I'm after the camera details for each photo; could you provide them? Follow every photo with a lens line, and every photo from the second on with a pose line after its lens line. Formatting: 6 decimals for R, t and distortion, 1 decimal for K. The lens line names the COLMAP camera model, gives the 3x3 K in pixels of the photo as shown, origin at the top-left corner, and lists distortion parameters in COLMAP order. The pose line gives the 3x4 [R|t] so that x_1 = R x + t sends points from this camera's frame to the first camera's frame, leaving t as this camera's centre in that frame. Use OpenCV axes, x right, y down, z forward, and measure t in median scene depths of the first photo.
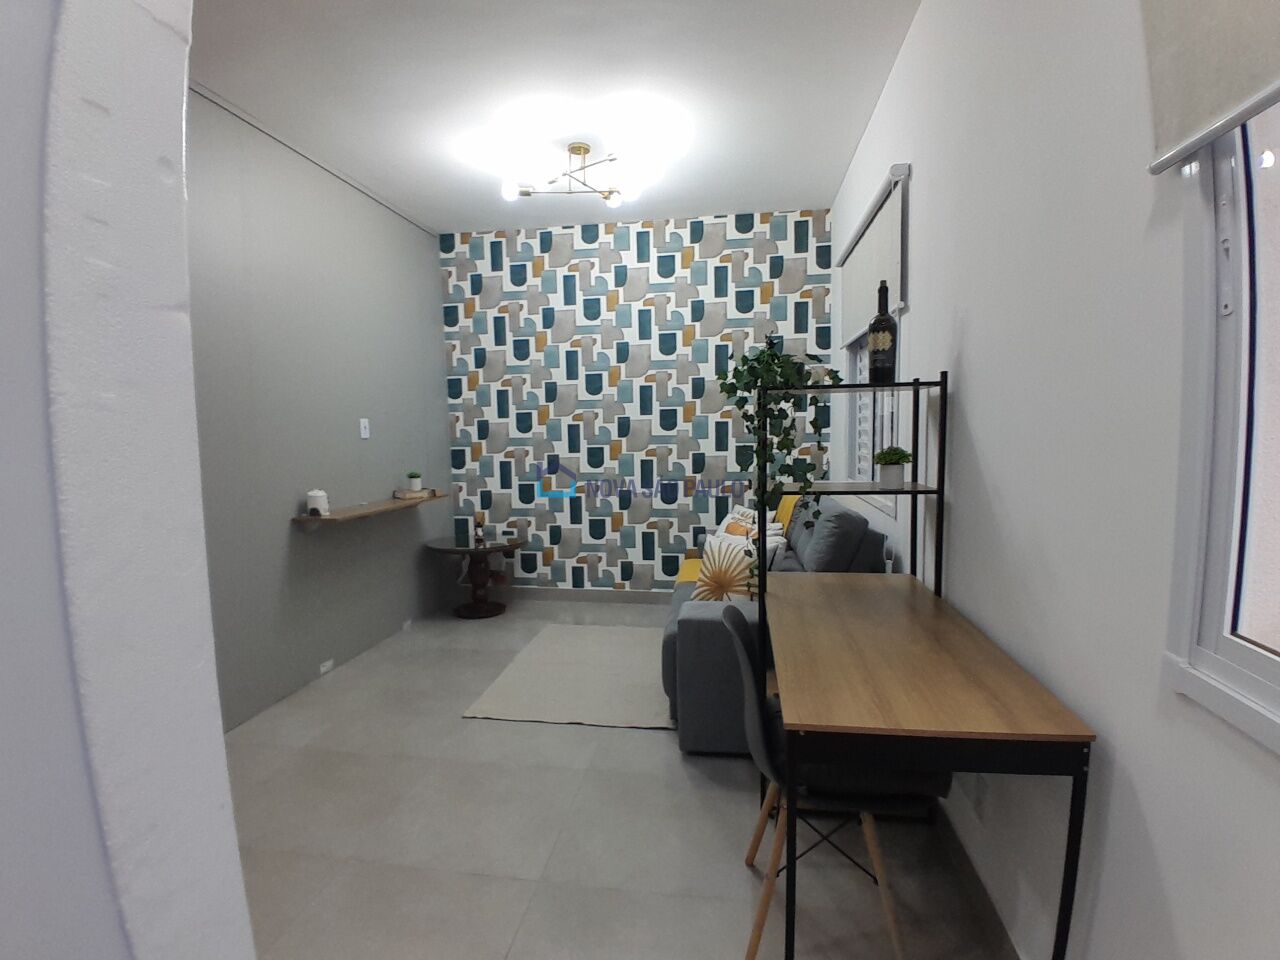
lens RADIAL K [[641.7, 0, 635.8], [0, 641.7, 488.2], [0, 0, 1]] dist [0.004266, -0.045211]
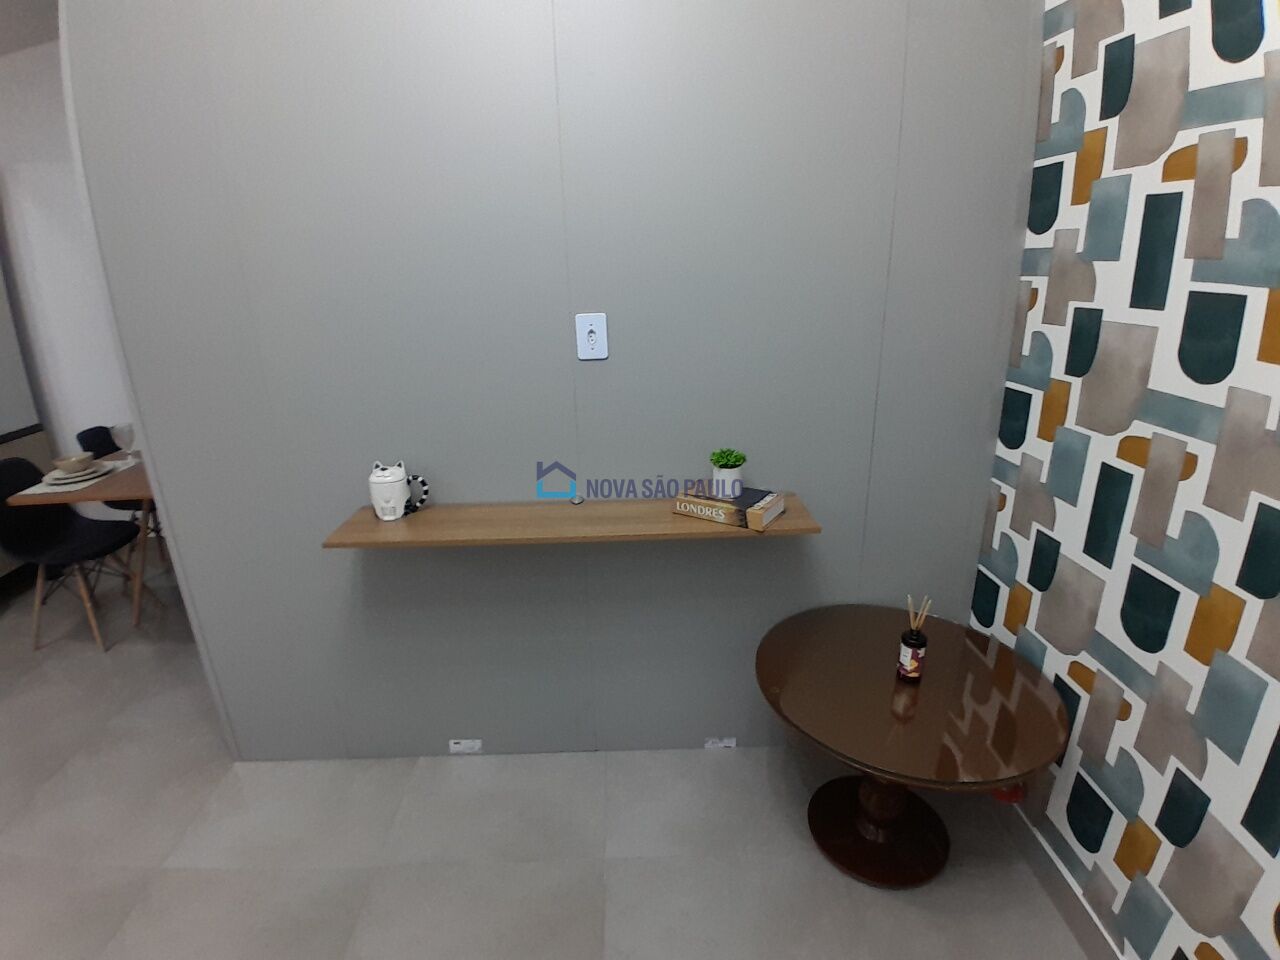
lens RADIAL K [[641.7, 0, 635.8], [0, 641.7, 488.2], [0, 0, 1]] dist [0.004266, -0.045211]
pose [[0.182603, 0.329955, -0.926167, 0.017369], [-0.065282, 0.943996, 0.323435, -0.135413], [0.981017, 0.001401, 0.193917, 0.928313]]
